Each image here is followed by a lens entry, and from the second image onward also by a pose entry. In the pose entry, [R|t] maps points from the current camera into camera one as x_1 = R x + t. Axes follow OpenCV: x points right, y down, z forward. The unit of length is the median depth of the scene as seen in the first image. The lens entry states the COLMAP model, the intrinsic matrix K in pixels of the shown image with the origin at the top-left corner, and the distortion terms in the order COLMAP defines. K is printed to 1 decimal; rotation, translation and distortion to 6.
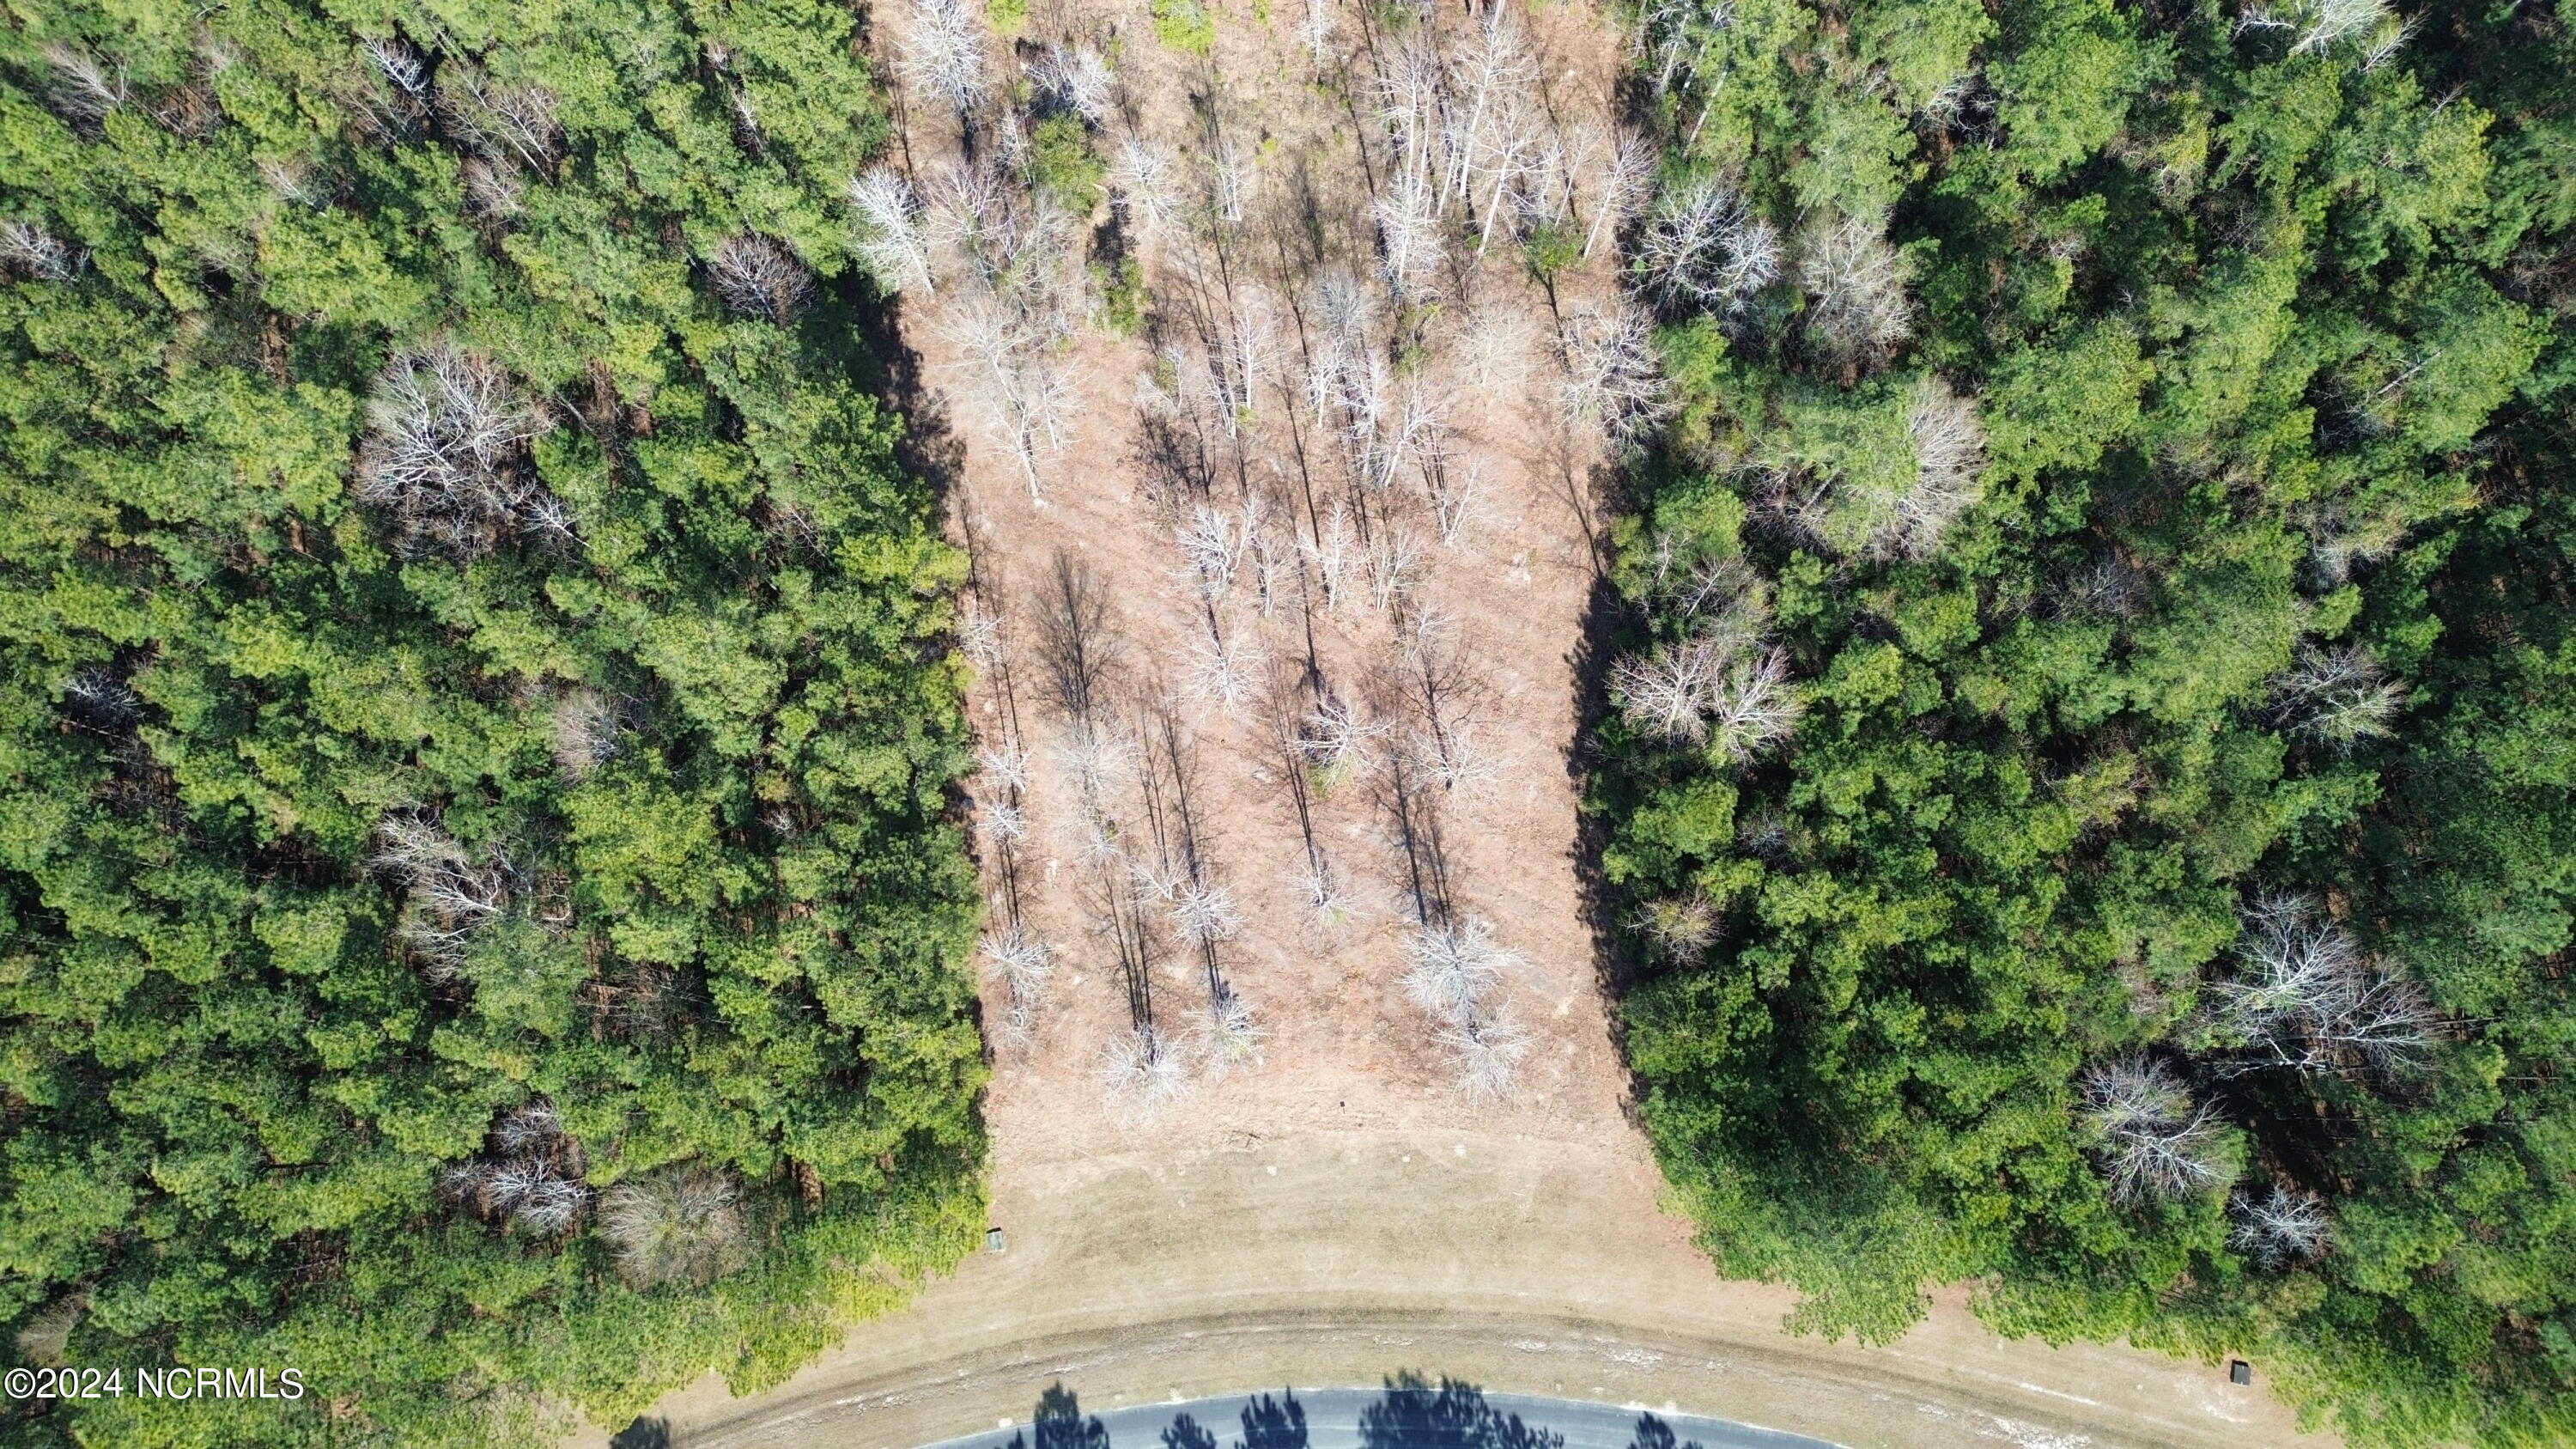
lens RADIAL K [[1835.4, 0, 1286.4], [0, 1835.4, 728.0], [0, 0, 1]] dist [0.045546, -0.046464]
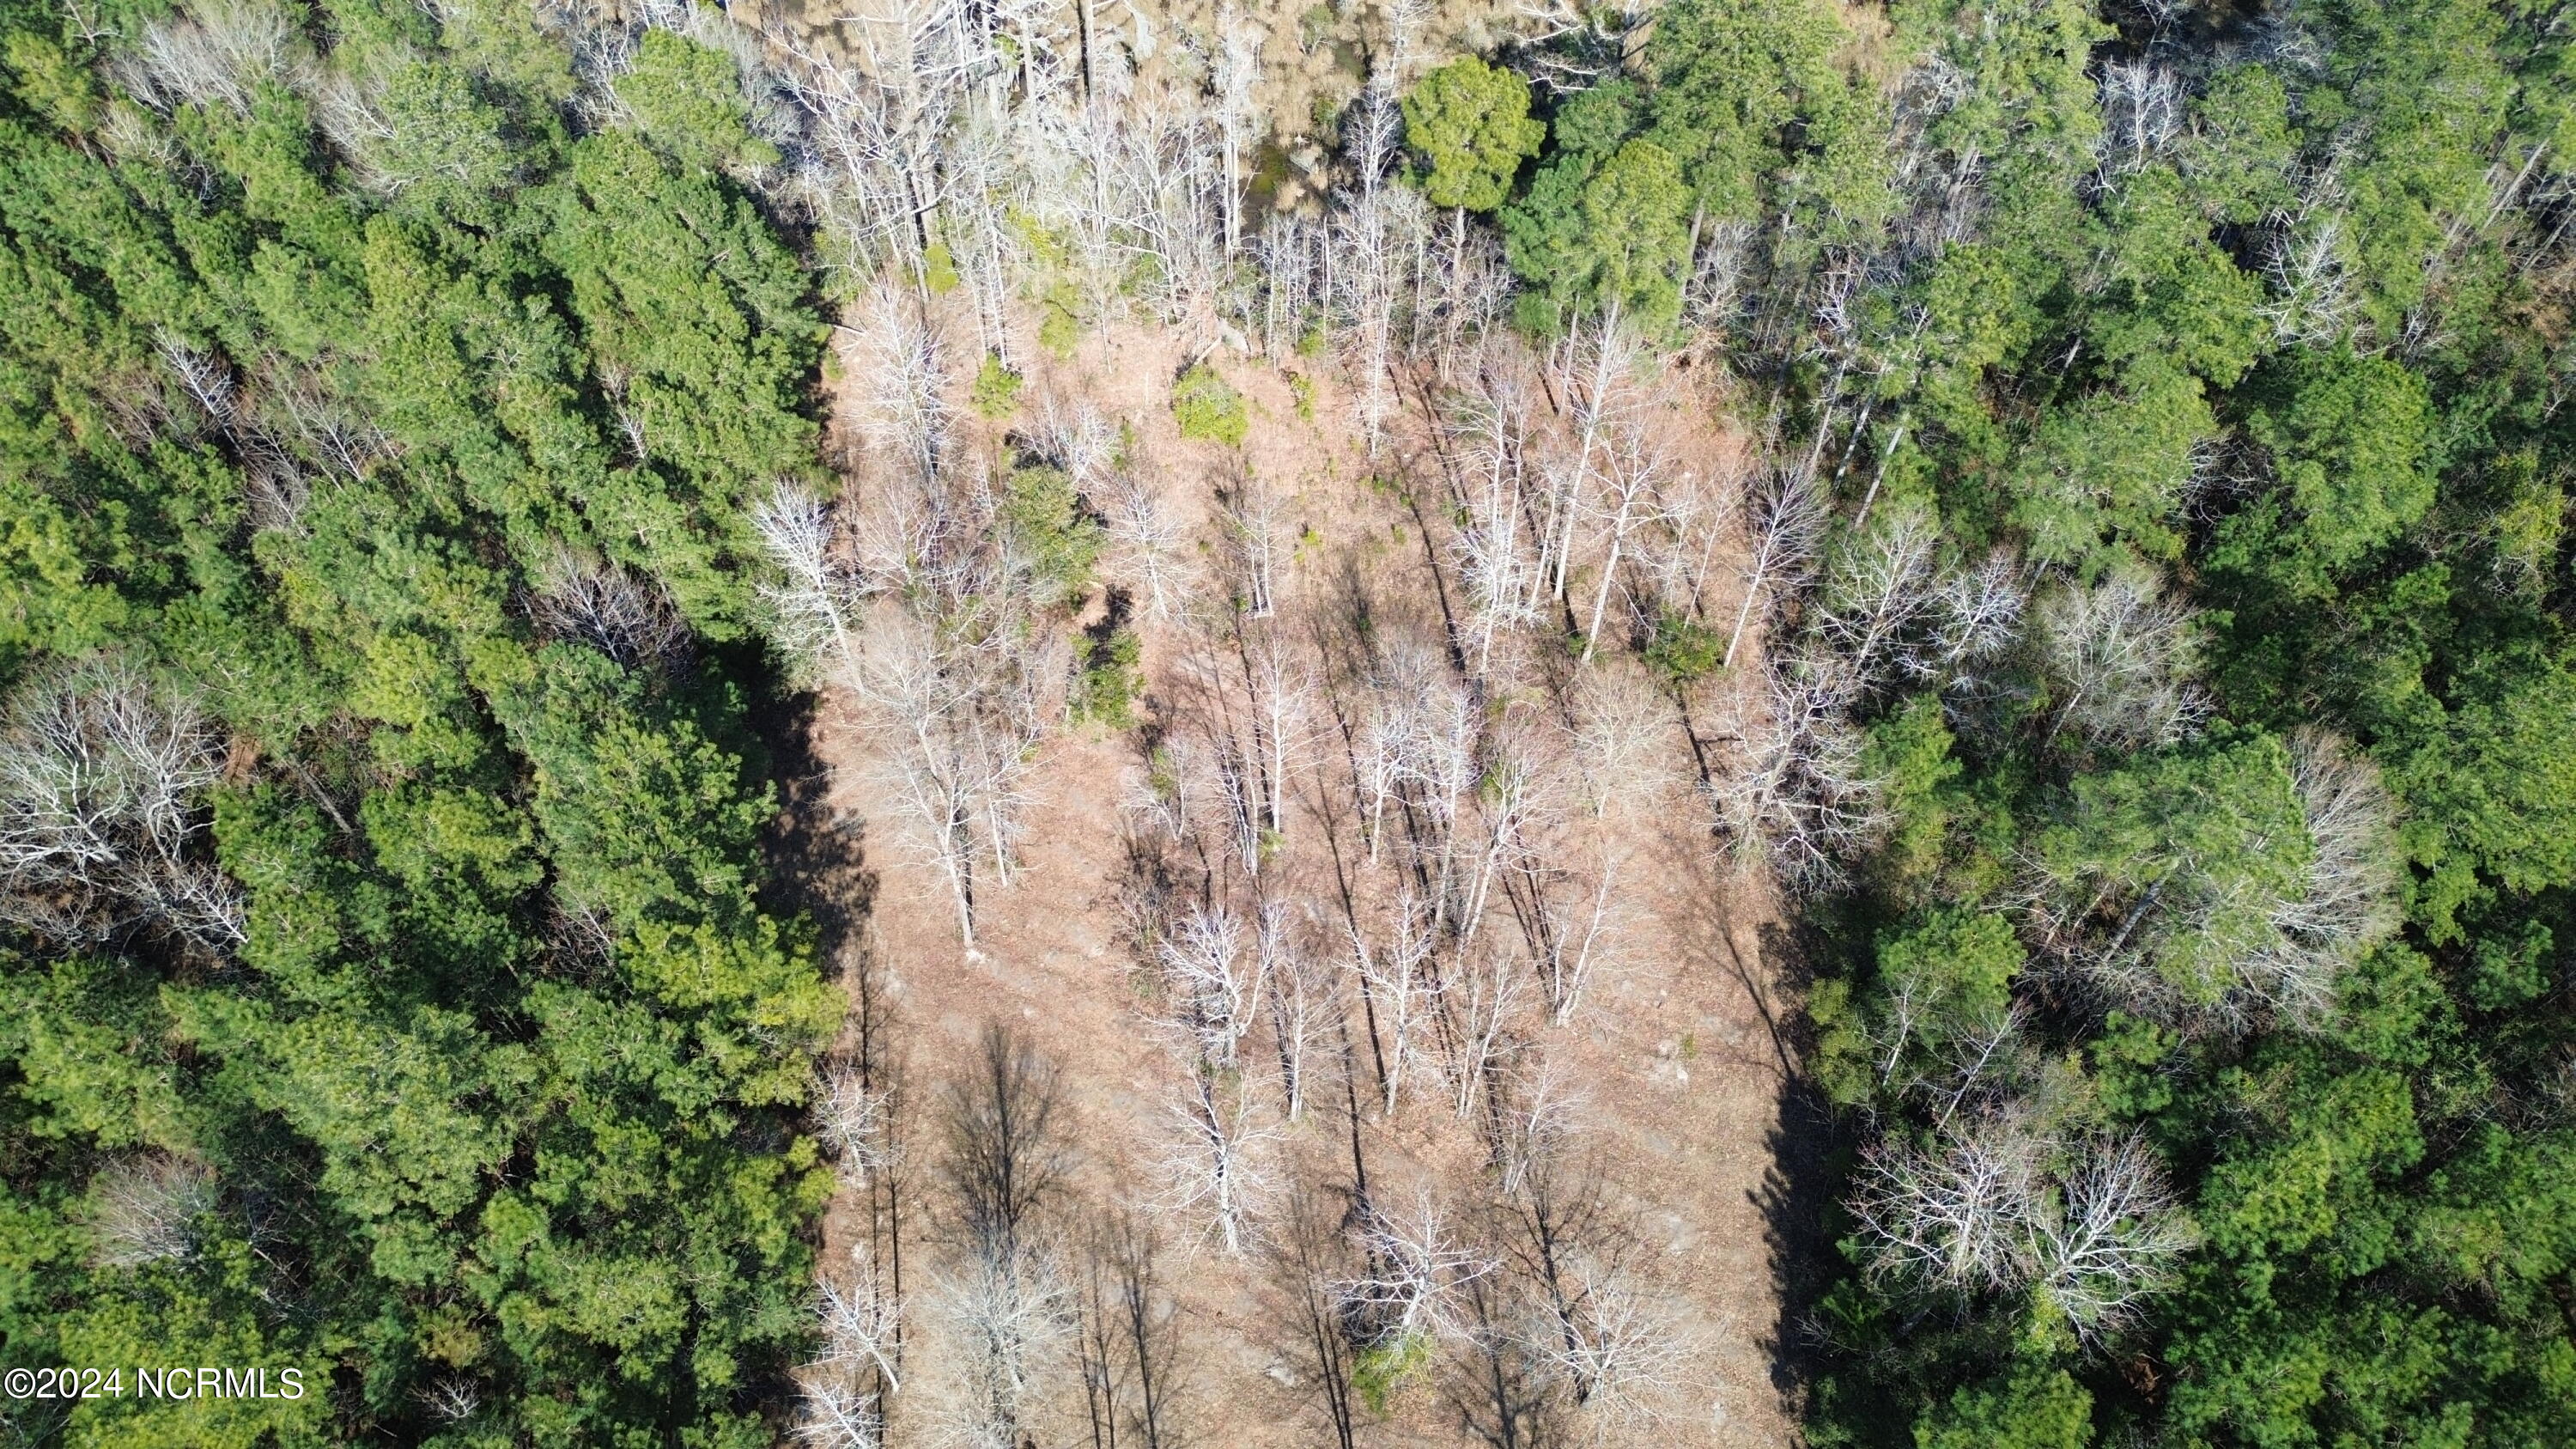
lens RADIAL K [[1835.4, 0, 1286.1], [0, 1835.4, 696.9], [0, 0, 1]] dist [0.045546, -0.046464]
pose [[0.999571, 0.017771, -0.023298, -0.000557], [-0.025633, 0.915543, -0.401403, 0.067677], [0.014197, 0.401828, 0.915605, 0.335845]]
